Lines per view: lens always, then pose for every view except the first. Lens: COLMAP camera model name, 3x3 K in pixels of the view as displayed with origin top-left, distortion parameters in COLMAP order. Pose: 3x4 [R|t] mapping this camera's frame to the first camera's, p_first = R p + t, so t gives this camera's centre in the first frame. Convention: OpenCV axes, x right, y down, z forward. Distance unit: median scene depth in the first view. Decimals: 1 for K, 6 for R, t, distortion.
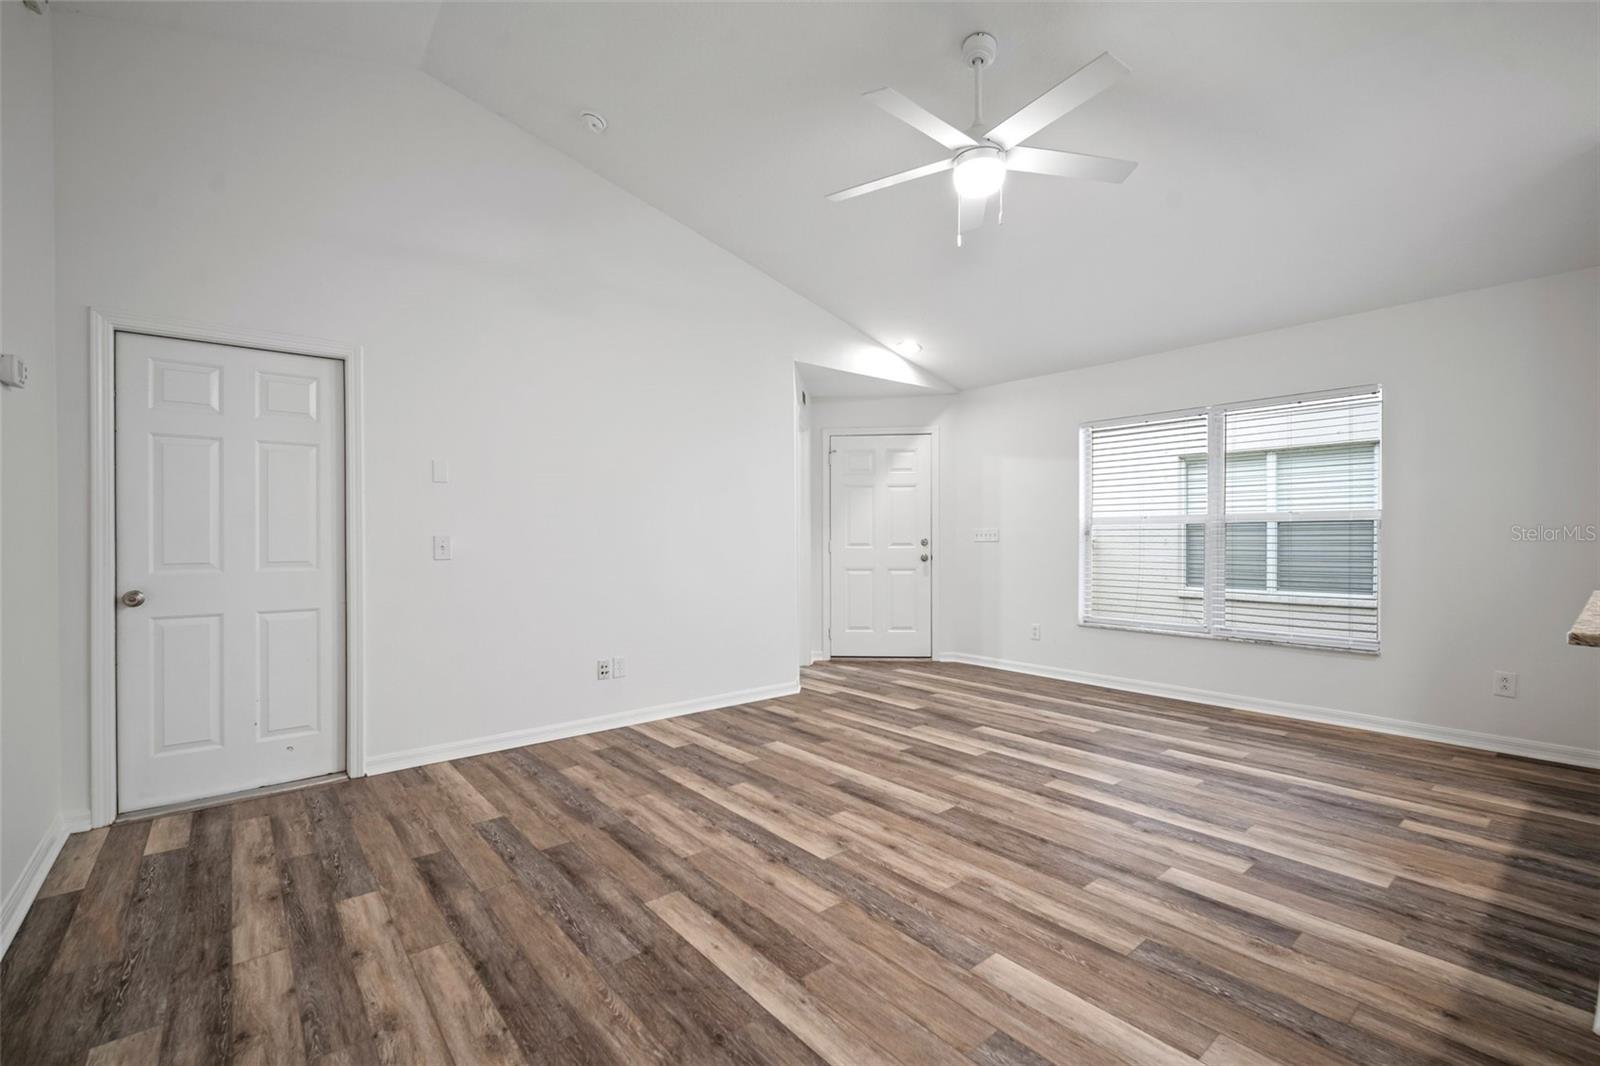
lens RADIAL K [[684.4, 0, 790.6], [0, 684.4, 536.9], [0, 0, 1]] dist [-0.005948, 0.000392]
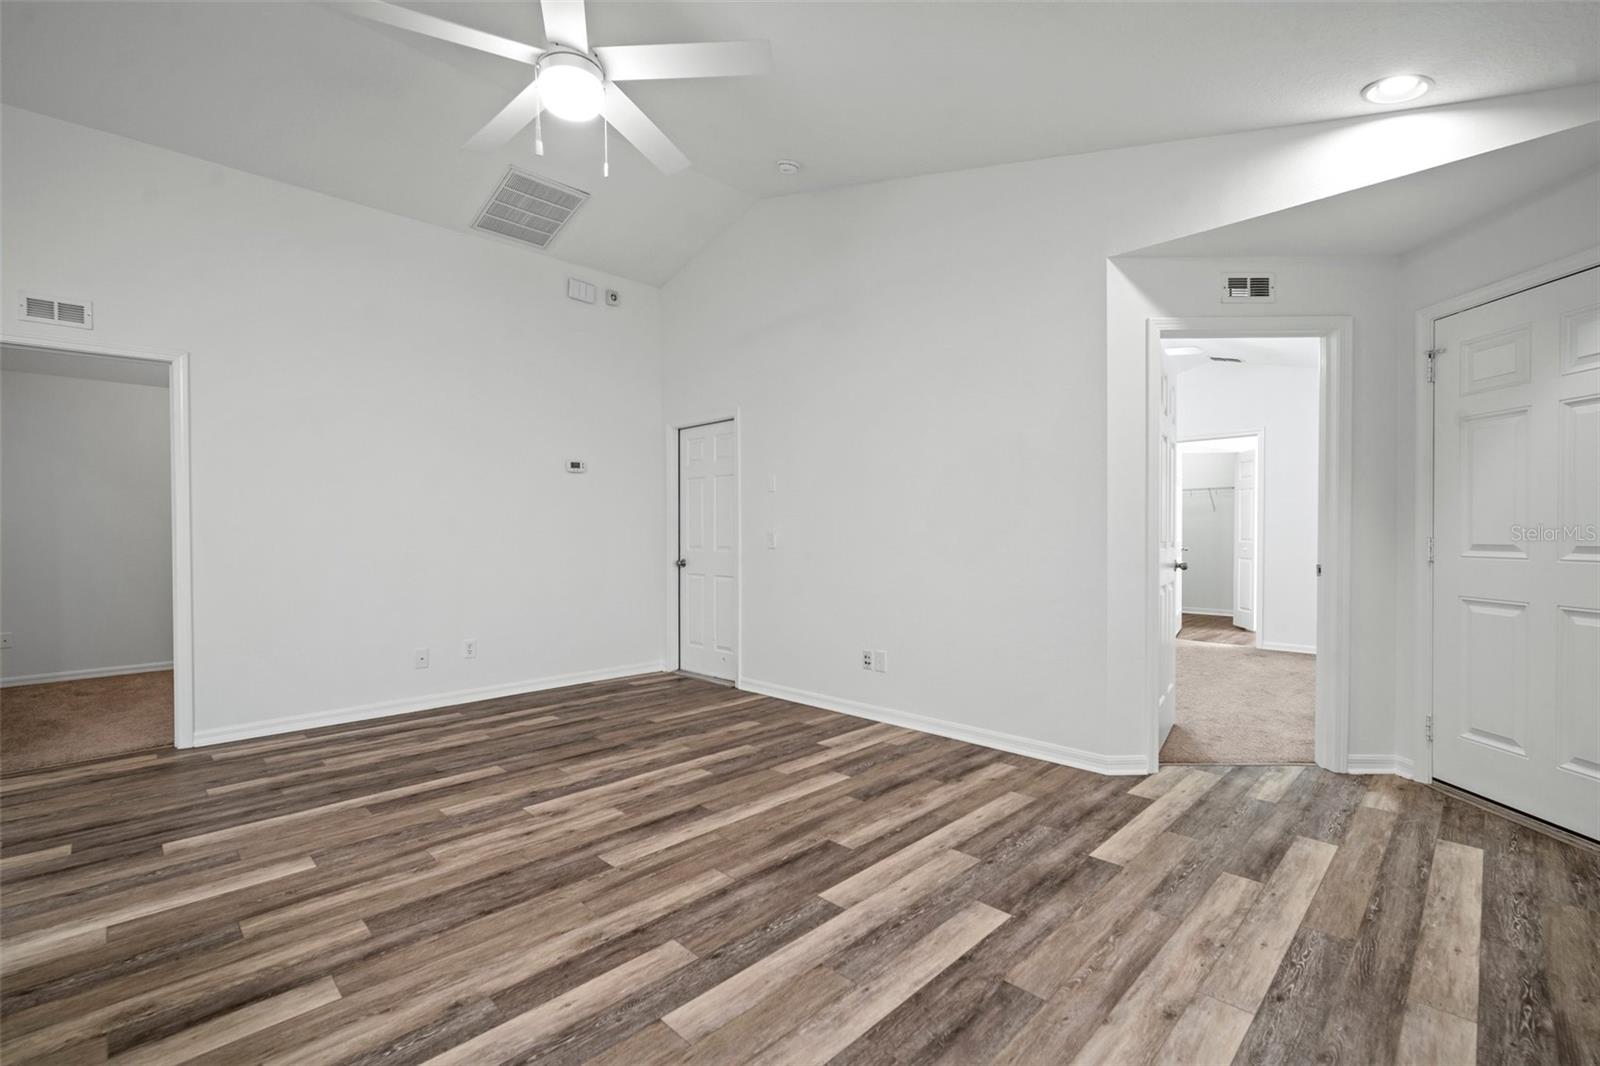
lens RADIAL K [[689.5, 0, 818.5], [0, 689.5, 525.9], [0, 0, 1]] dist [-0.011910, 0.003129]
pose [[0.128206, -0.005055, -0.991735, 1.084717], [0.003359, 0.999983, -0.004663, -0.006738], [0.991742, -0.002733, 0.128221, 1.138325]]
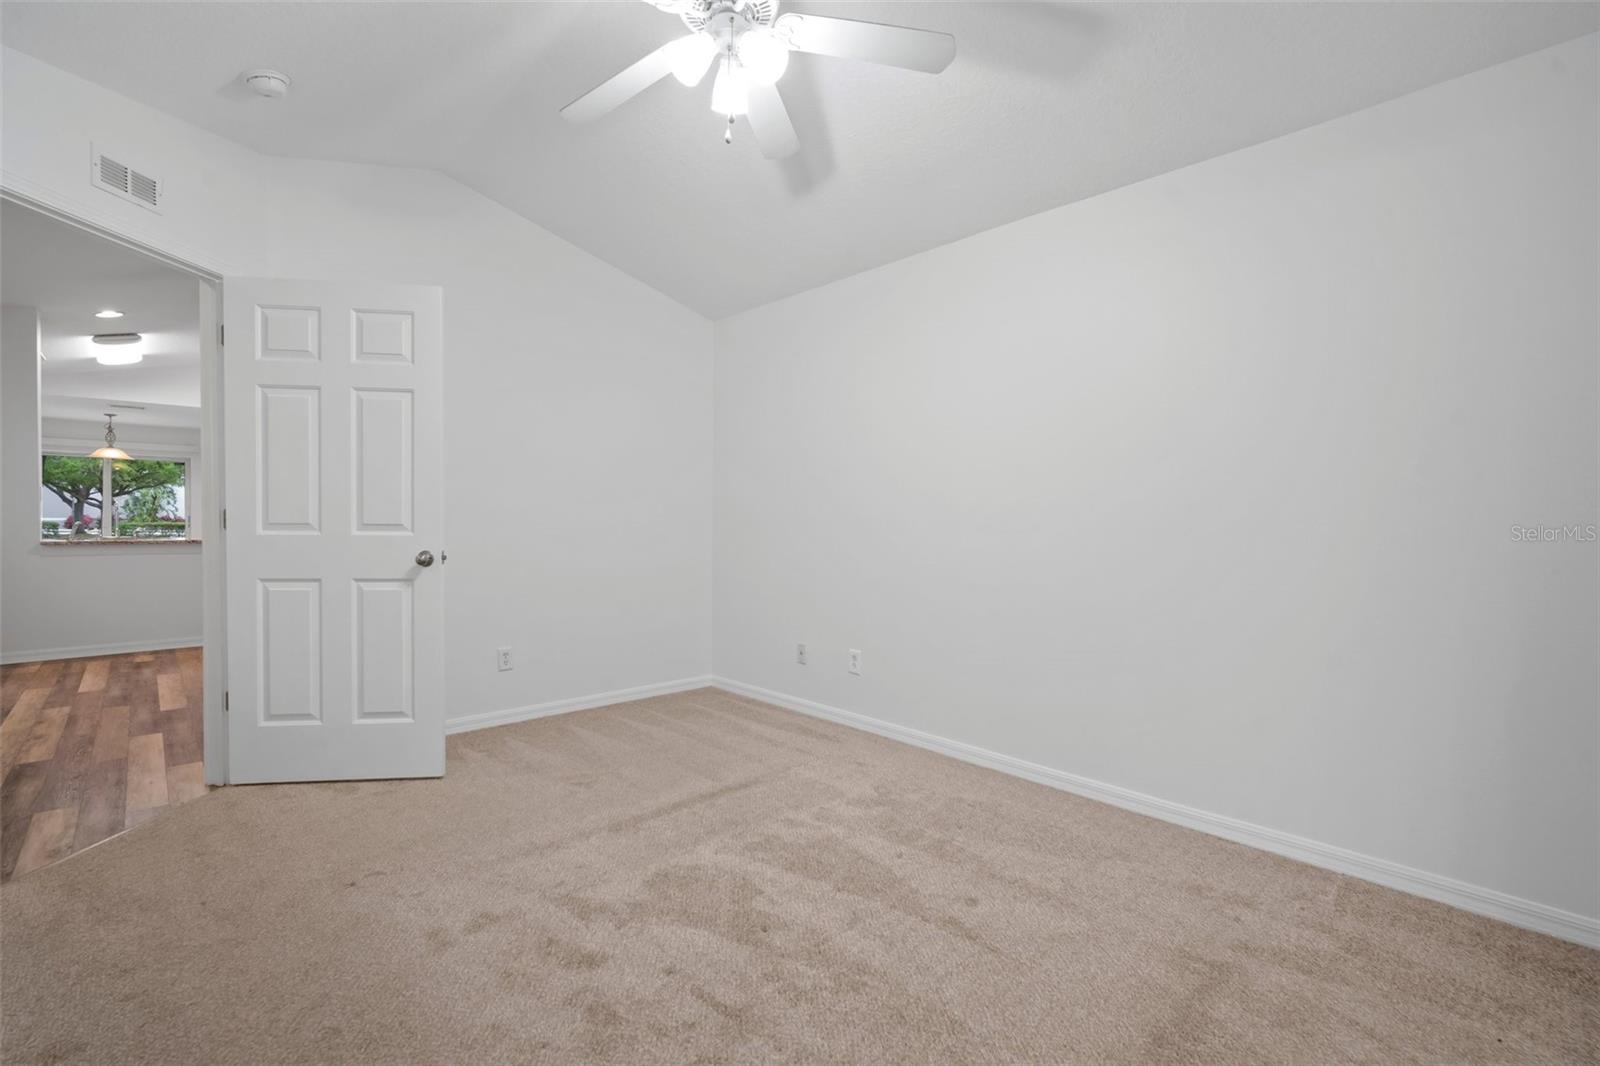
lens RADIAL K [[718.6, 0, 781.2], [0, 718.6, 532.6], [0, 0, 1]] dist [0.005162, 0.000136]
pose [[-0.998856, -0.001574, -0.047800, -0.654991], [-0.002483, 0.999817, 0.018972, 0.005273], [0.047762, 0.019069, -0.998677, 2.819683]]
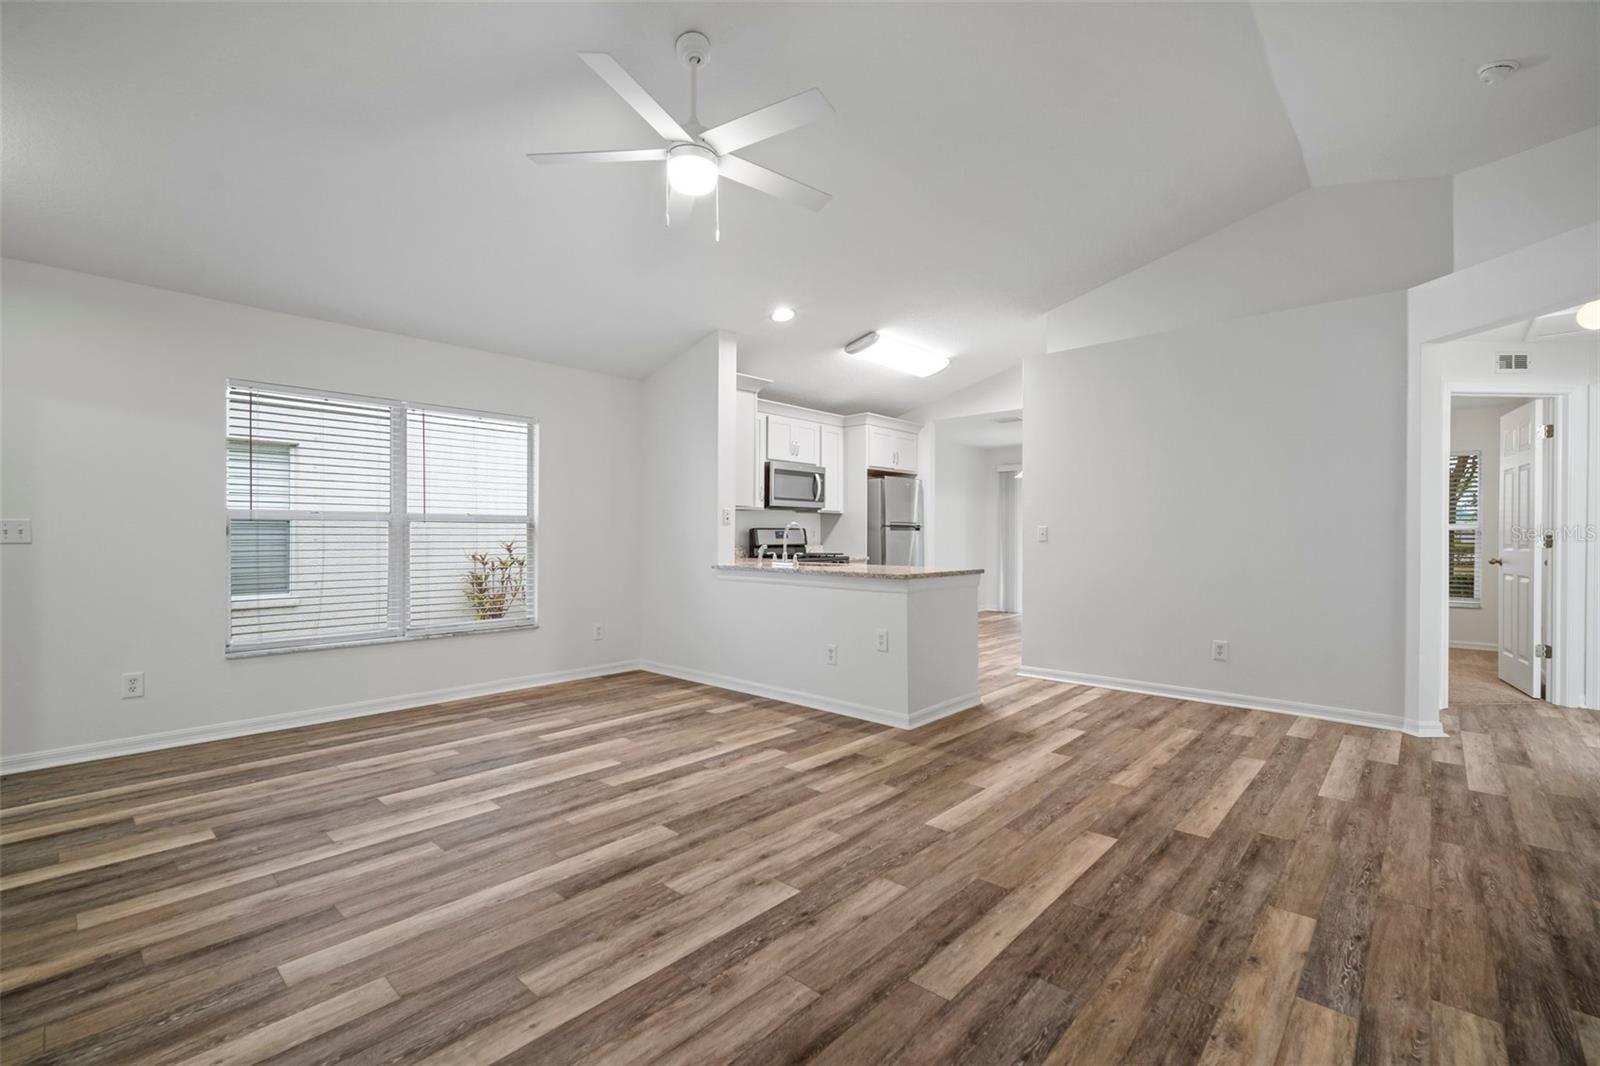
lens RADIAL K [[703.7, 0, 800.2], [0, 703.7, 516.6], [0, 0, 1]] dist [-0.013879, 0.004568]
pose [[-0.144994, 0.031083, 0.988944, -0.738993], [-0.000338, 0.999505, -0.031465, 0.006552], [-0.989433, -0.004897, -0.144912, 0.954527]]
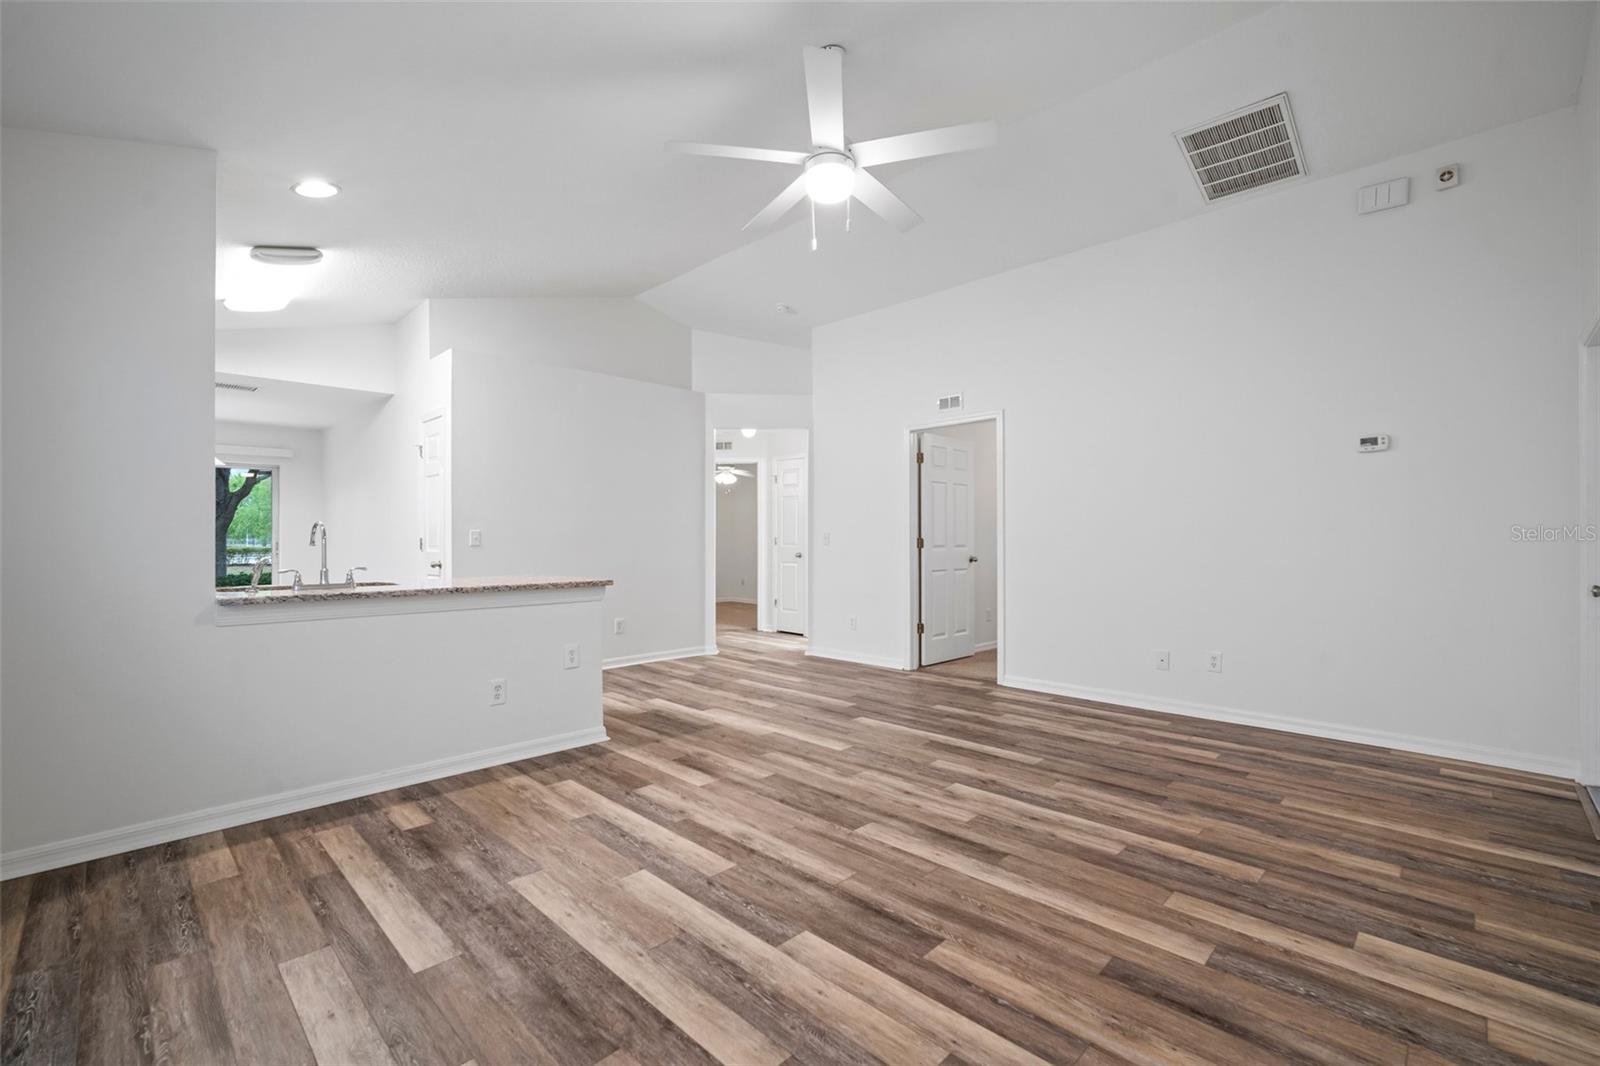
lens RADIAL K [[703.7, 0, 800.2], [0, 703.7, 516.6], [0, 0, 1]] dist [-0.013879, 0.004568]
pose [[-0.992737, 0.004176, -0.120230, 0.424975], [0.007608, 0.999576, -0.028107, -0.004235], [0.120061, -0.028818, -0.992348, 1.947312]]
